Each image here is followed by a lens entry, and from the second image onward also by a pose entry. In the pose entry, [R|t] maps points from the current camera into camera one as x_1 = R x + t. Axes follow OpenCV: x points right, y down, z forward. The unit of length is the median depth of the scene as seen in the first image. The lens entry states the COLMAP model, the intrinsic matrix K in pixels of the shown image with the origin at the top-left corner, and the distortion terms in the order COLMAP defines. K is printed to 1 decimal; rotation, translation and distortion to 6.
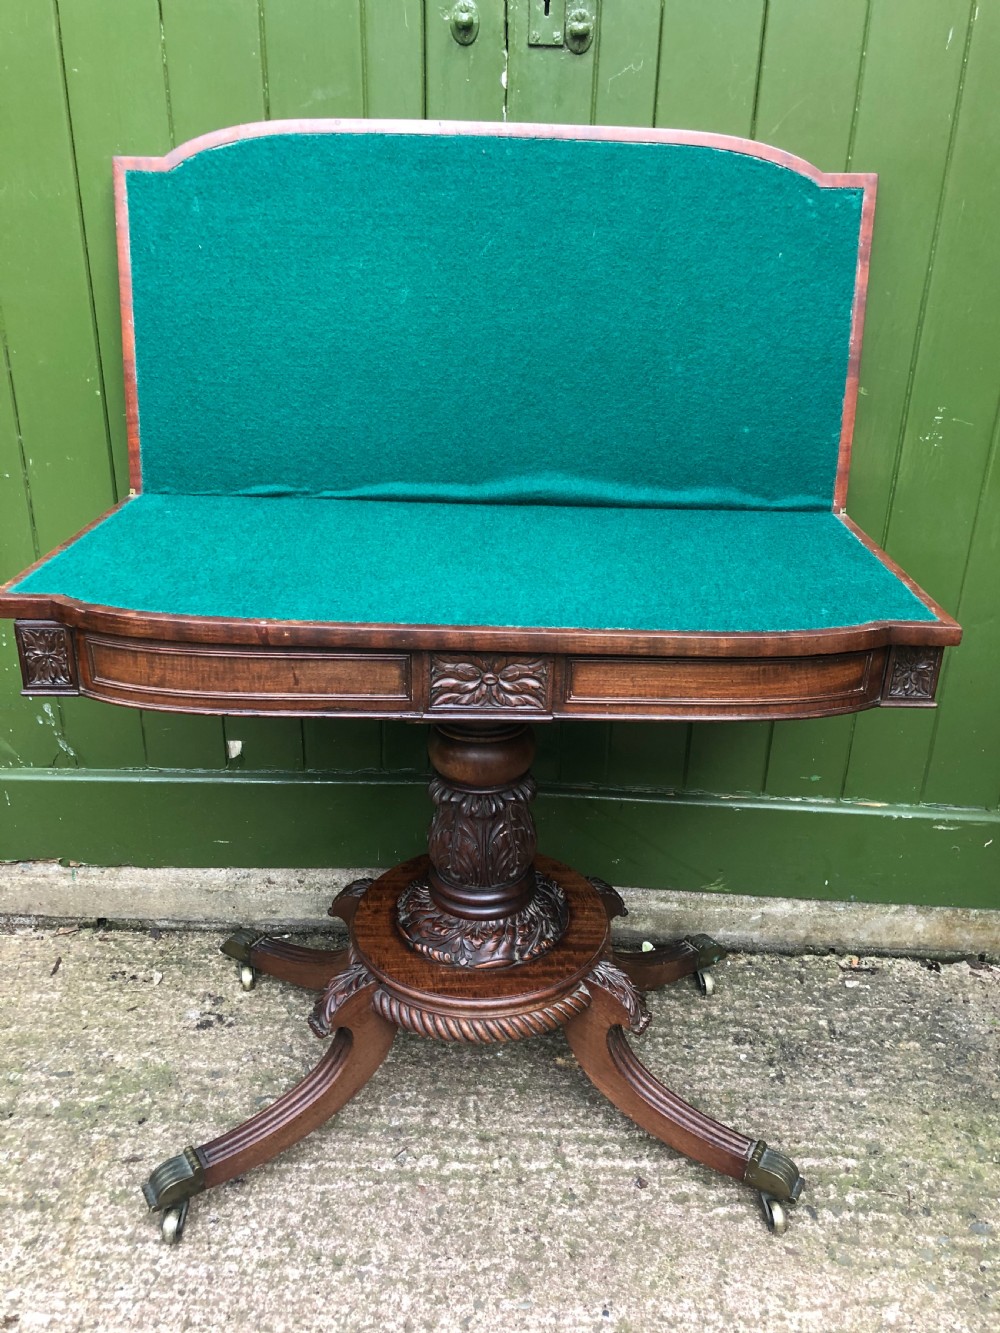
lens RADIAL K [[1109.7, 0, 511.7], [0, 1109.7, 652.6], [0, 0, 1]] dist [-0.005813, 0.033061]
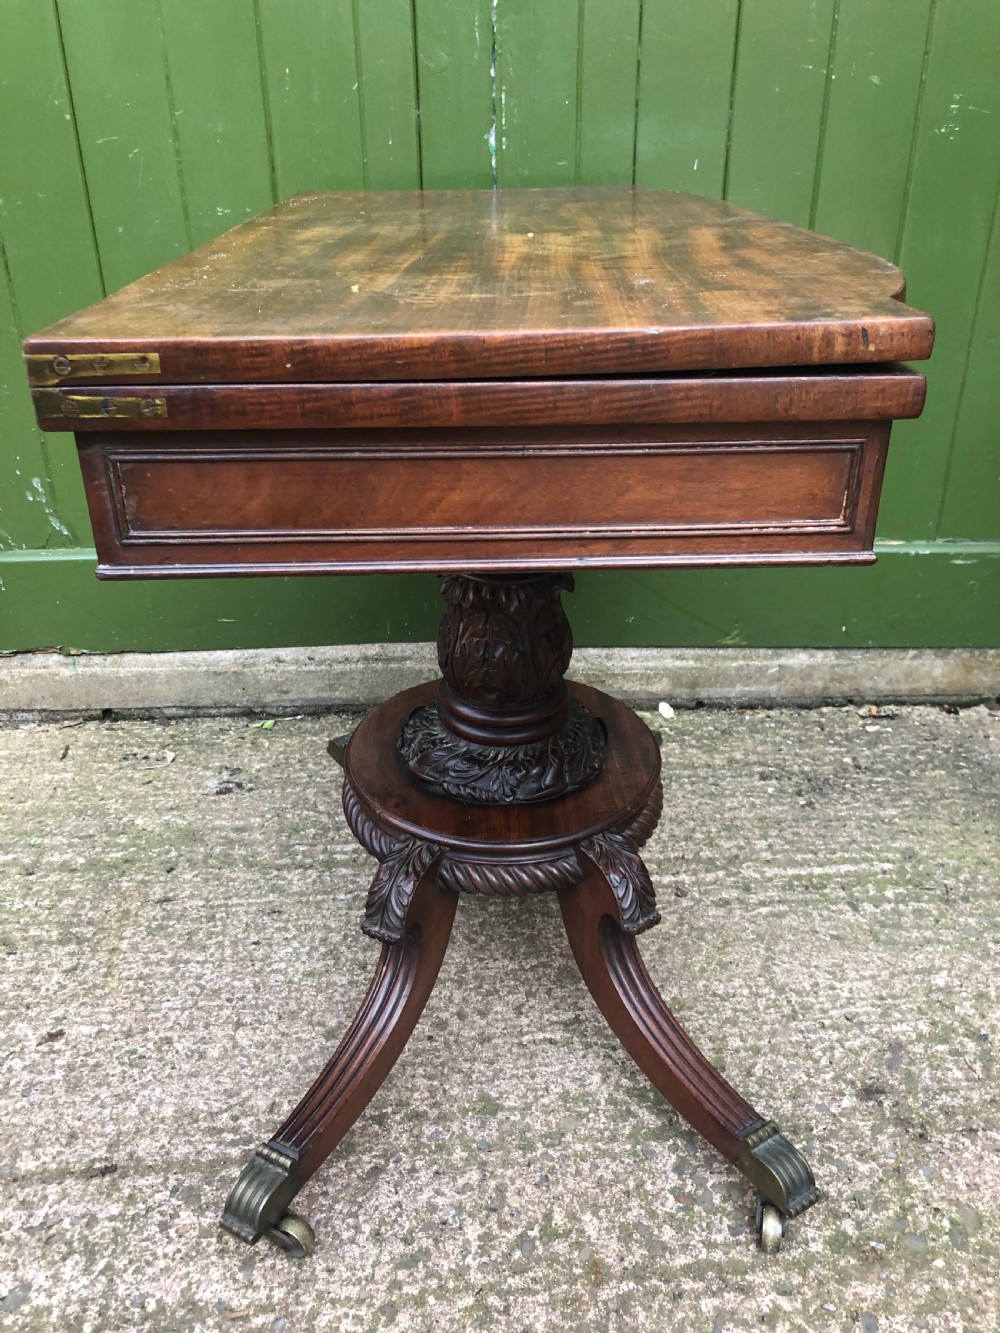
lens RADIAL K [[1109.7, 0, 508.5], [0, 1109.7, 660.7], [0, 0, 1]] dist [-0.005813, 0.033061]
pose [[0.998353, -0.051504, 0.025289, -0.049485], [0.049758, 0.996618, 0.065402, 0.187318], [-0.028572, -0.064036, 0.997538, 0.024224]]
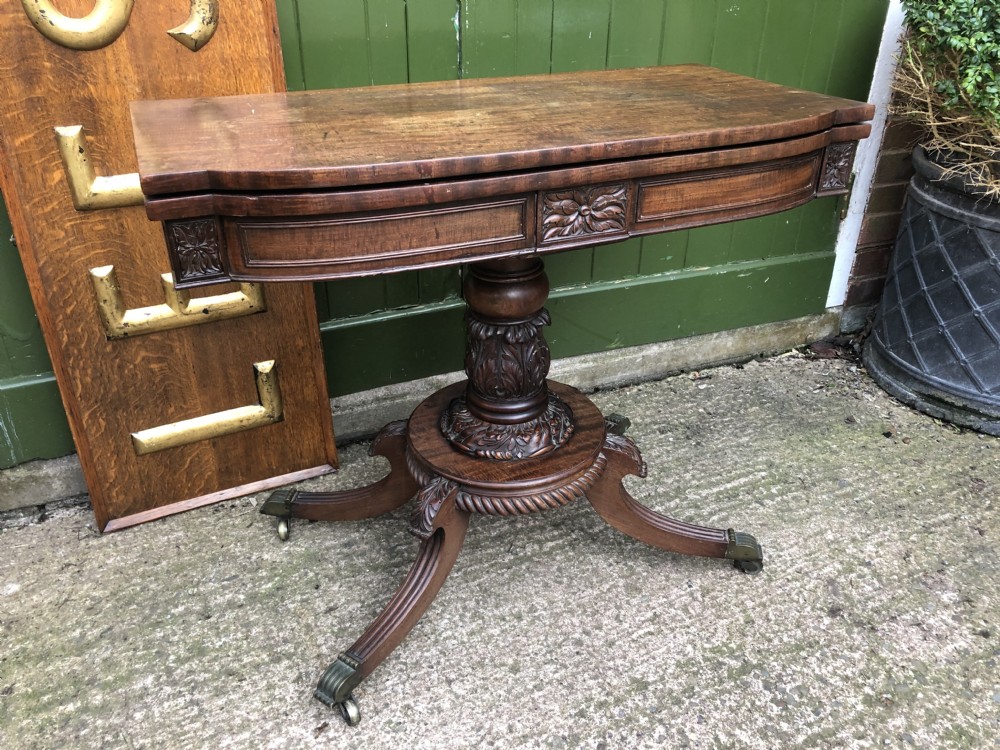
lens RADIAL K [[832.5, 0, 508.4], [0, 832.5, 368.2], [0, 0, 1]] dist [-0.005813, 0.033061]
pose [[0.911530, -0.213756, 0.351313, -0.415820], [0.171095, 0.973971, 0.148682, 0.062922], [-0.373950, -0.075421, 0.924377, 0.027303]]
